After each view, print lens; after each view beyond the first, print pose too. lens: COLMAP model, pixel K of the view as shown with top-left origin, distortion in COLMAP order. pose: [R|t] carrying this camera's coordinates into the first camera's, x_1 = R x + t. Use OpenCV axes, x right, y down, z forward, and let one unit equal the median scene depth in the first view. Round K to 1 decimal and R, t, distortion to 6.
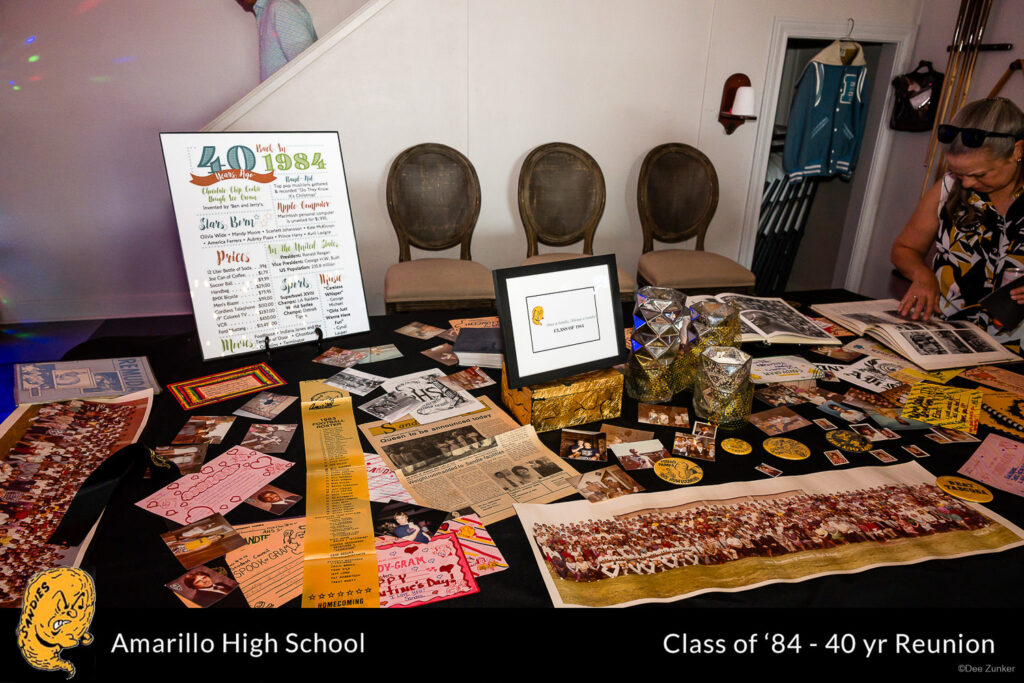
lens RADIAL K [[682.6, 0, 511.6], [0, 682.6, 341.4], [0, 0, 1]] dist [-0.000350, -0.000063]
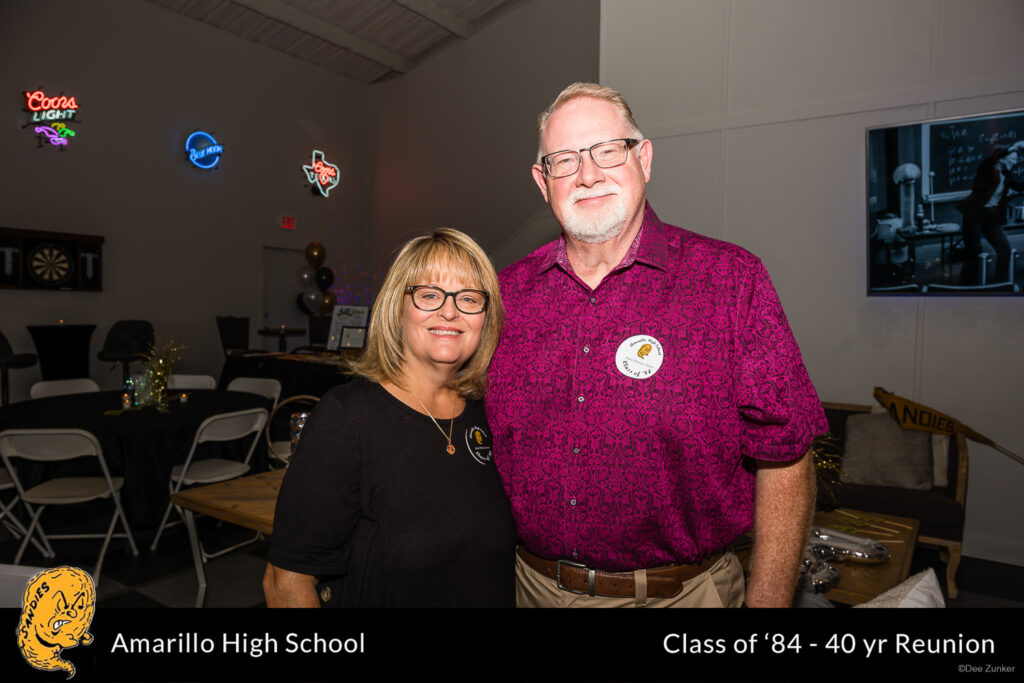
lens RADIAL K [[682.6, 0, 511.9], [0, 682.6, 341.4], [0, 0, 1]] dist [-0.000350, -0.000063]
pose [[0.688174, 0.035978, -0.724653, 3.857277], [-0.282619, 0.933175, -0.222062, 0.663124], [0.668239, 0.357618, 0.652355, -1.252666]]
